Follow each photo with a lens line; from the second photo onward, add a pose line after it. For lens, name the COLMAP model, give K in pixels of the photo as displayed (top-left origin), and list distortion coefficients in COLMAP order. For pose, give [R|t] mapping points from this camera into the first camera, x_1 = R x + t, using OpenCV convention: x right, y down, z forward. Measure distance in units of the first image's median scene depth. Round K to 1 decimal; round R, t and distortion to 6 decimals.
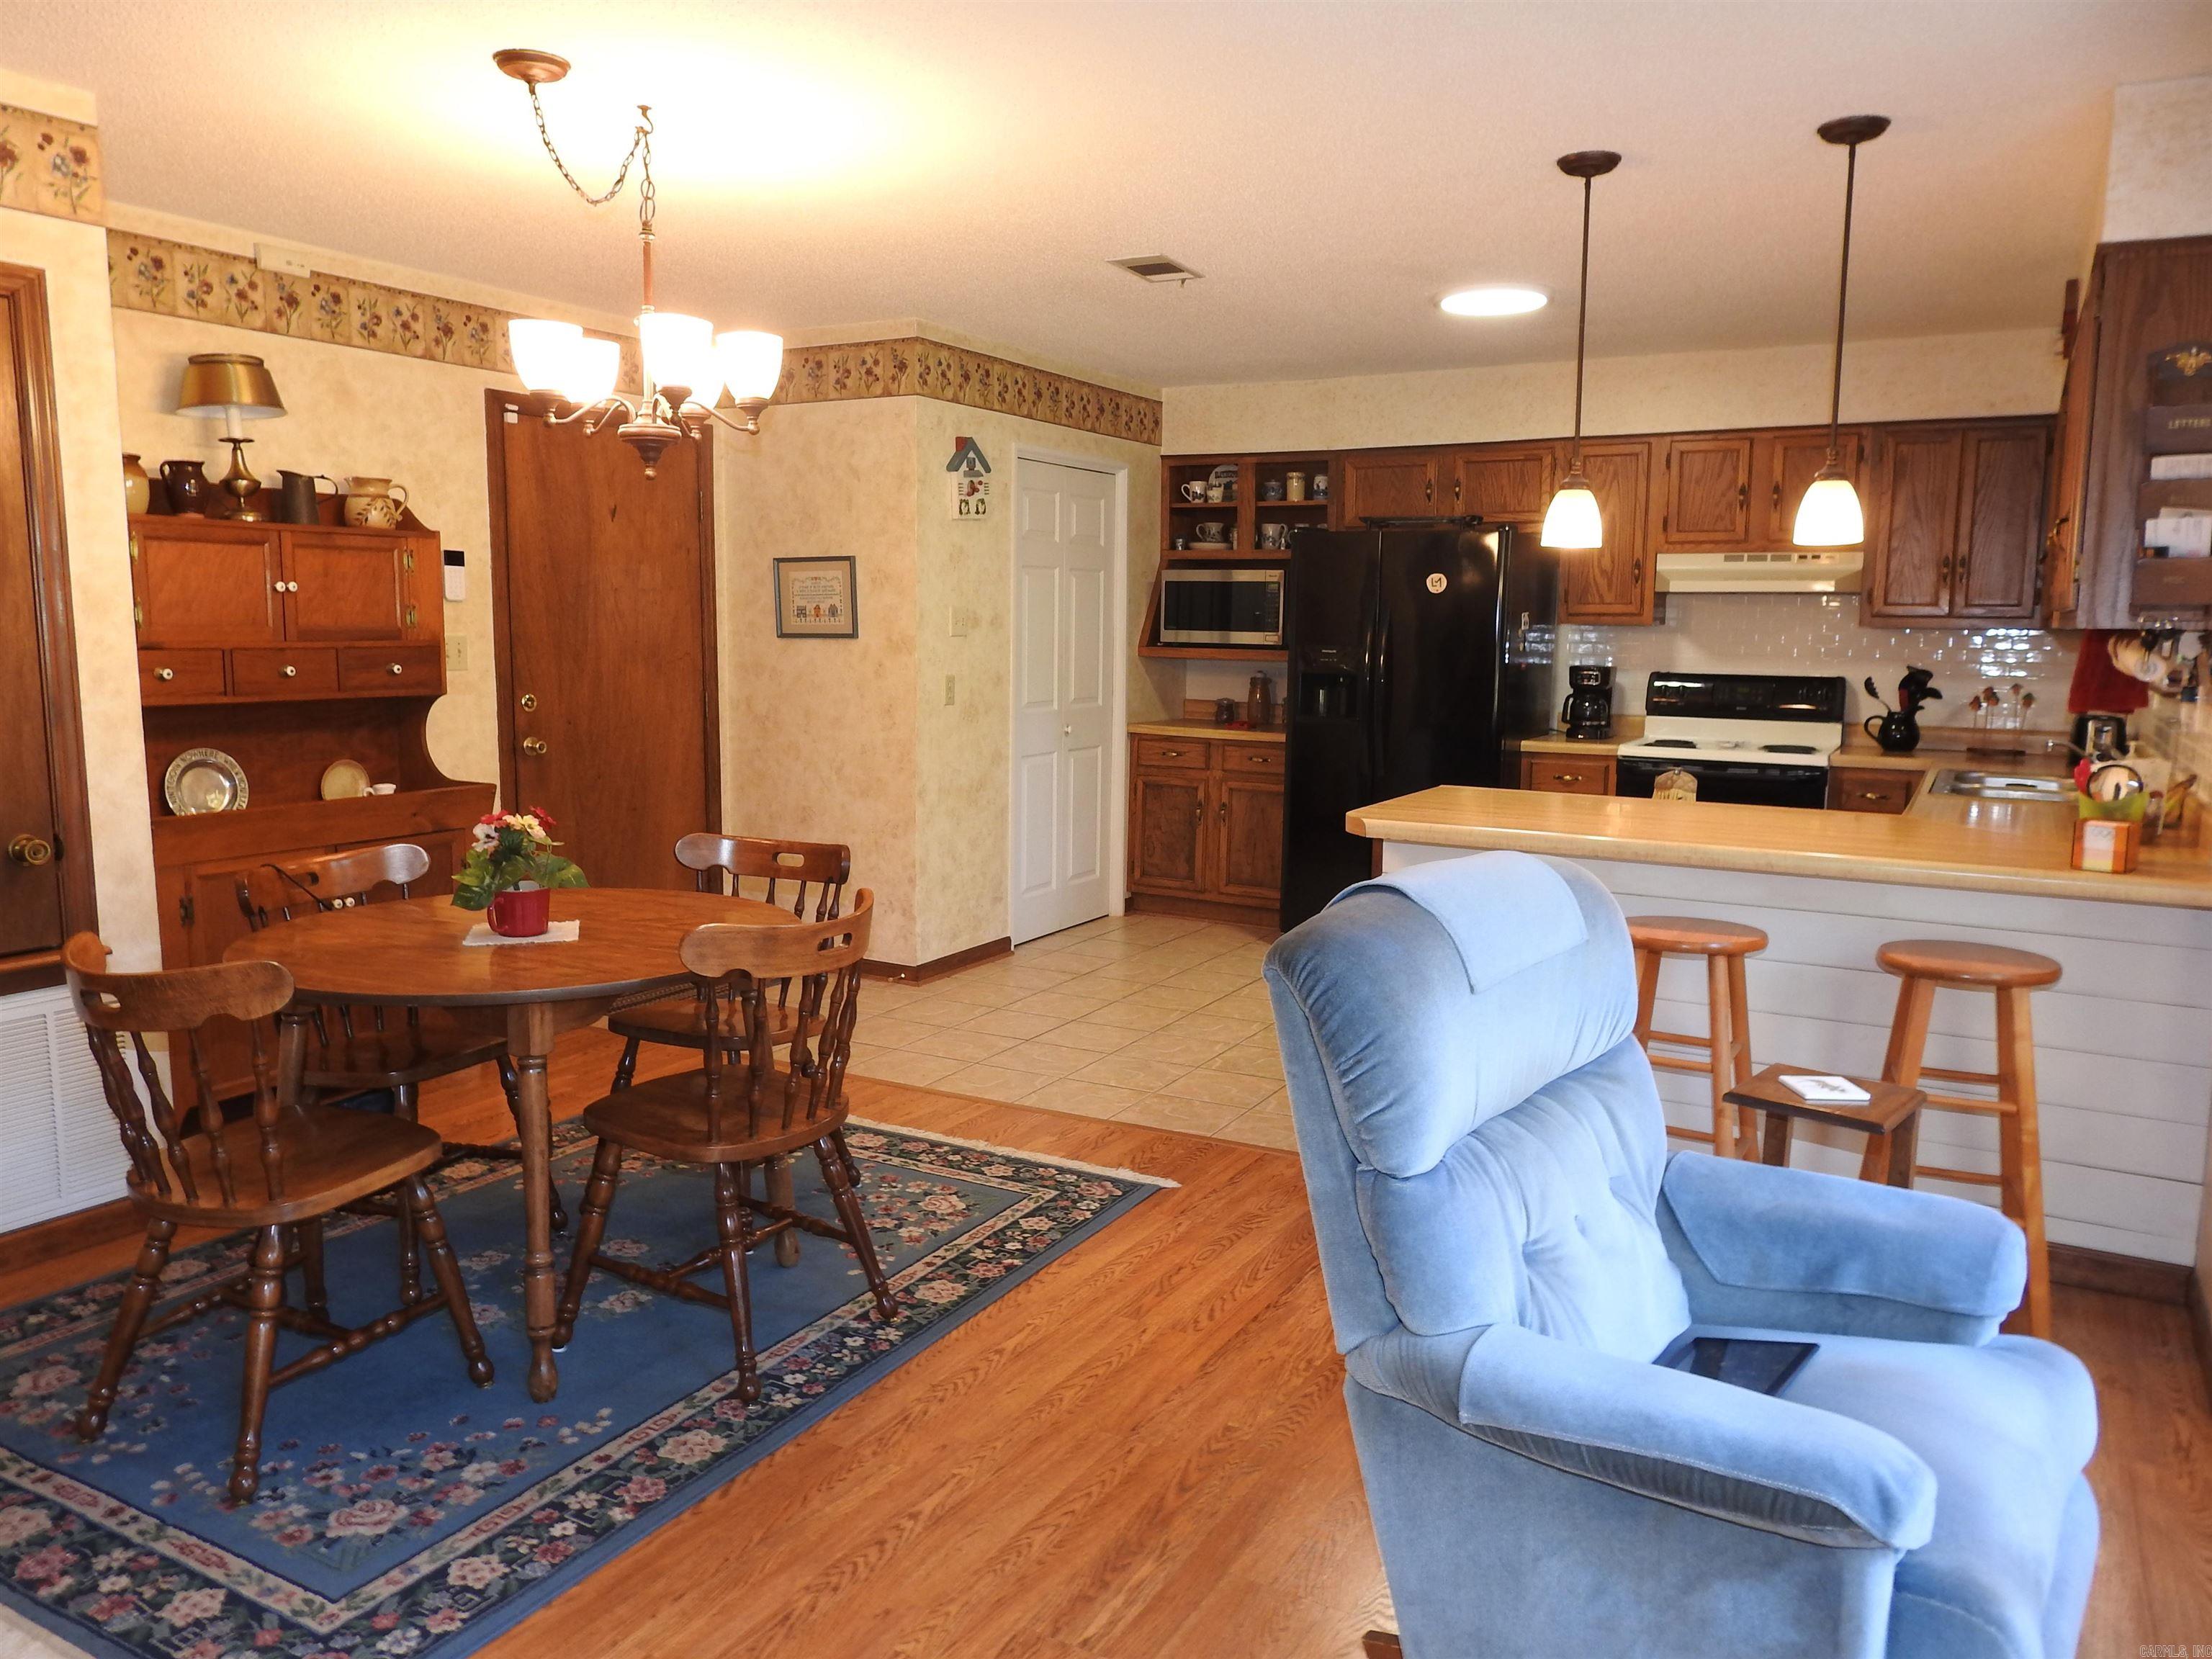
lens RADIAL K [[1577.4, 0, 1106.0], [0, 1577.4, 829.5], [0, 0, 1]] dist [0.011354, 0.005548]
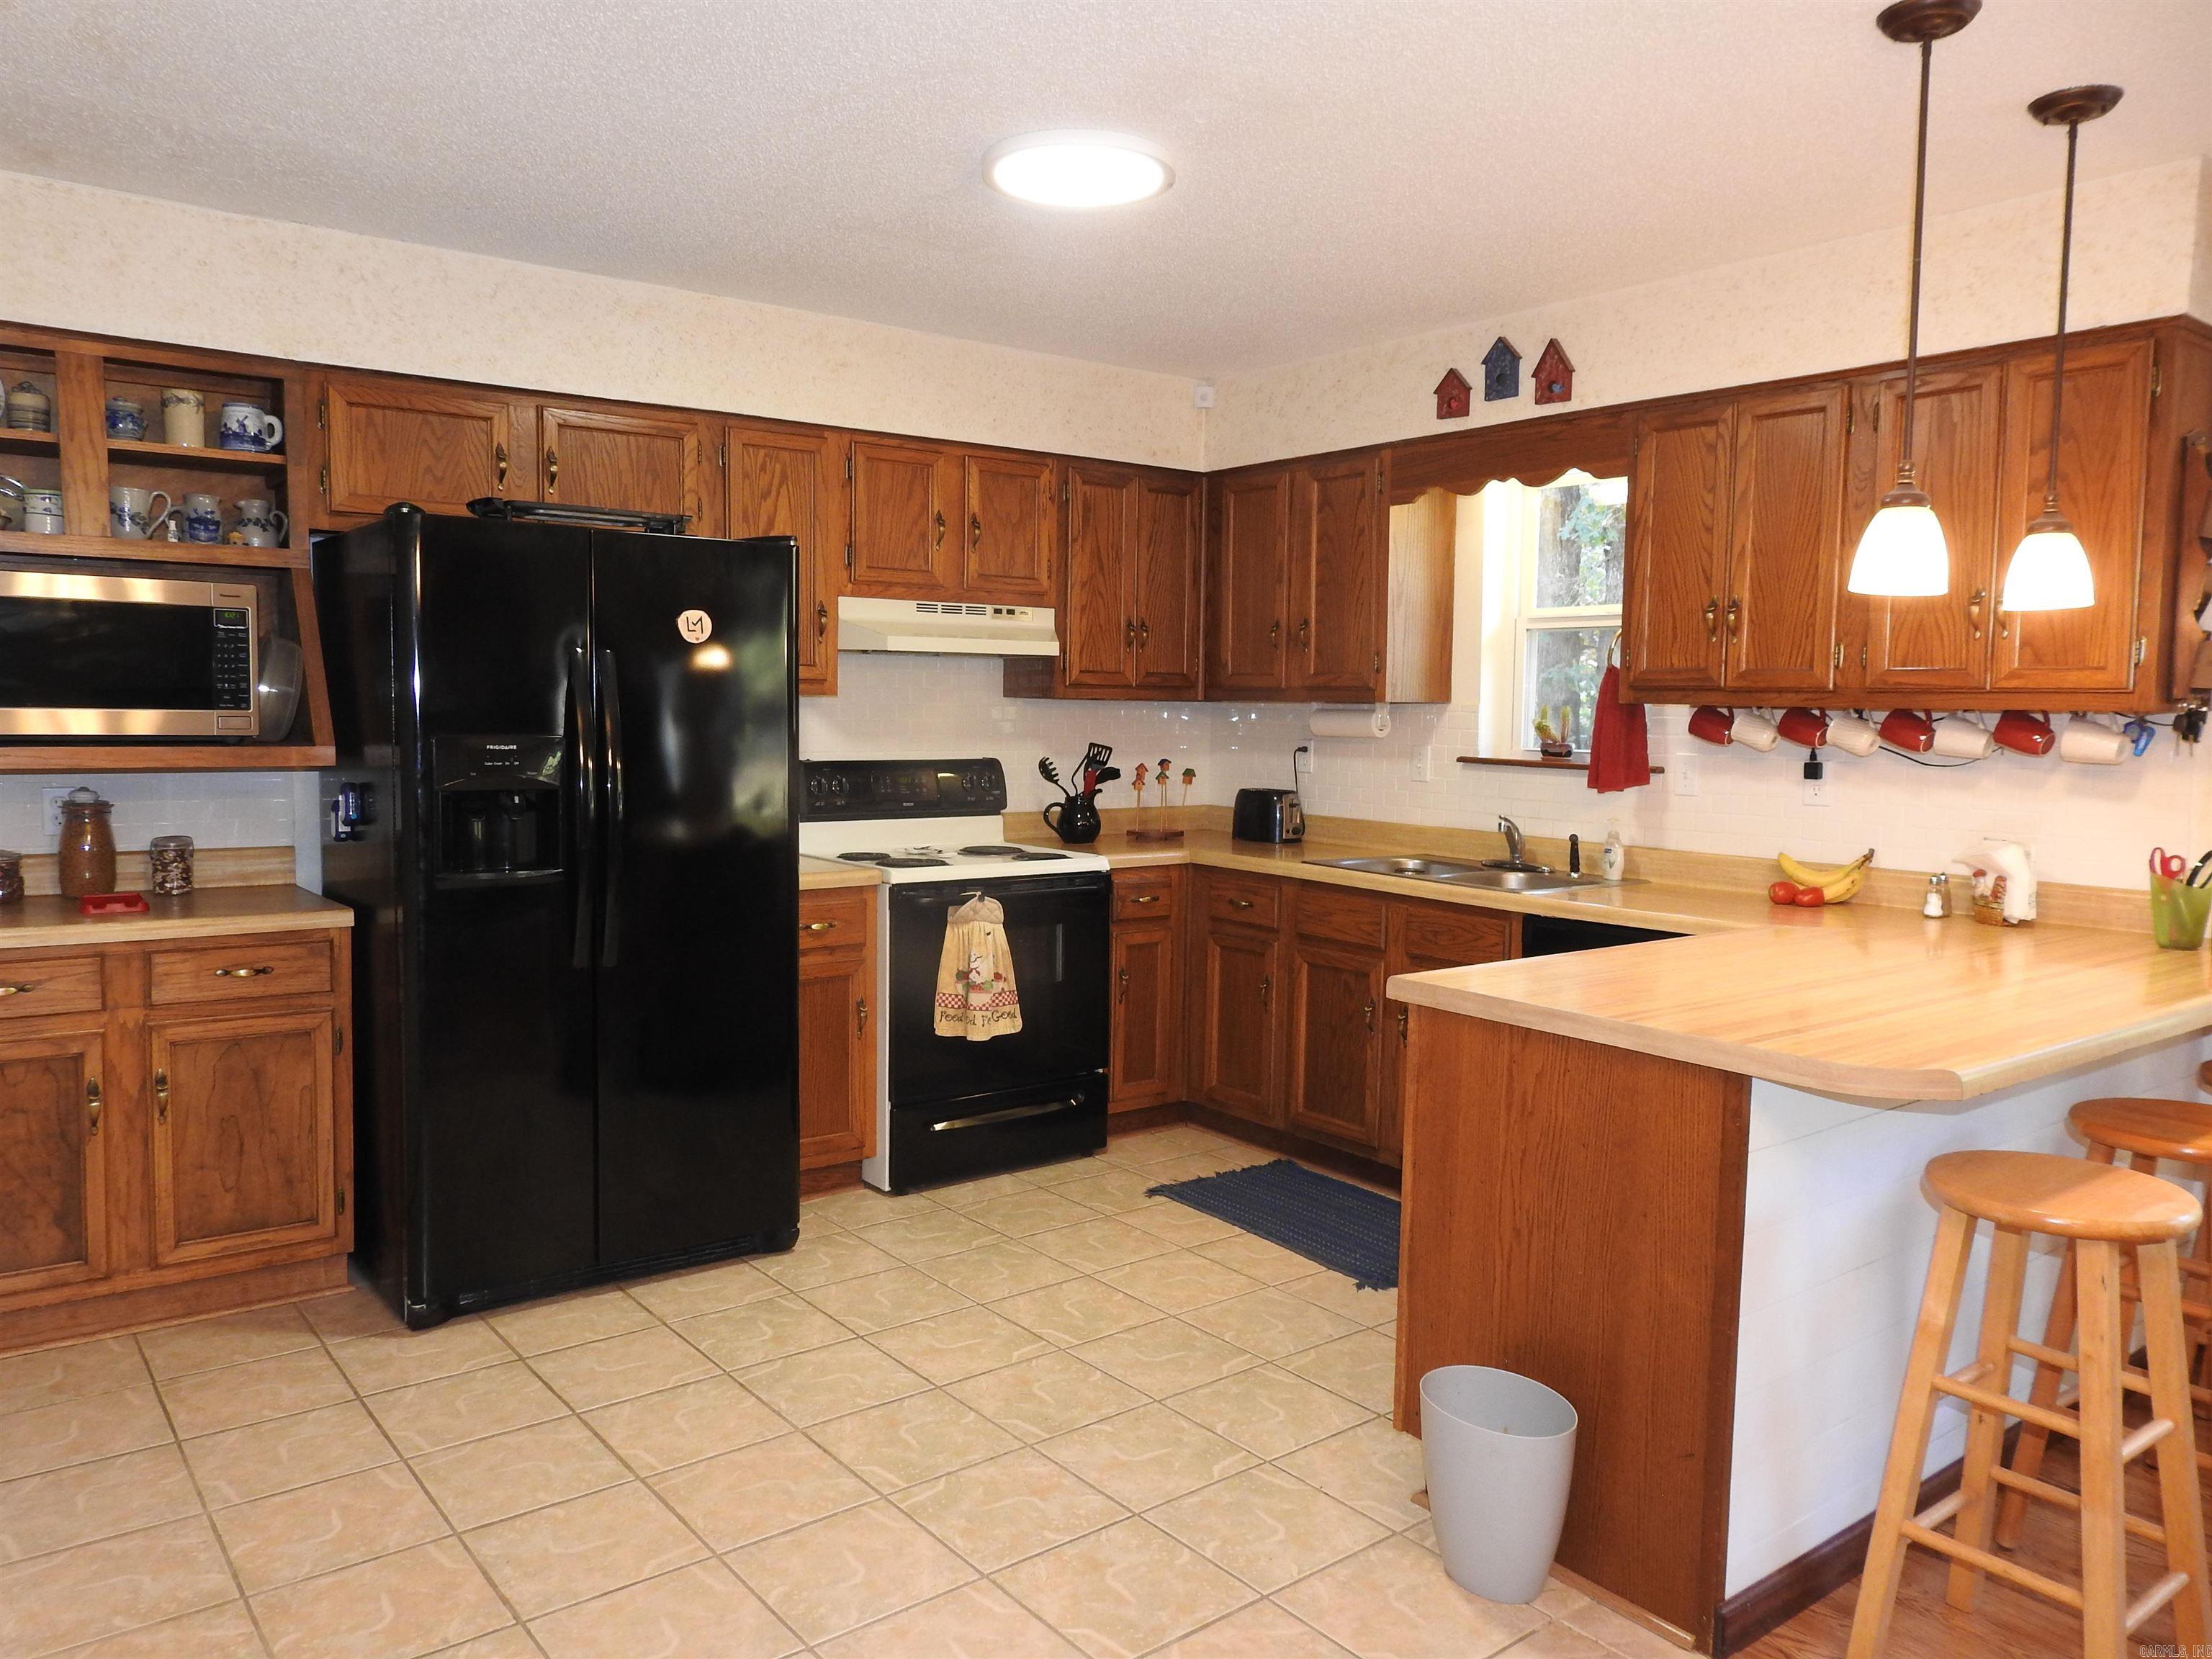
lens RADIAL K [[1577.4, 0, 1106.0], [0, 1577.4, 829.5], [0, 0, 1]] dist [0.011354, 0.005548]
pose [[0.392537, -0.081940, 0.916079, -0.253397], [0.113171, 0.992758, 0.040305, -0.081037], [-0.912747, 0.087852, 0.398967, 0.586051]]
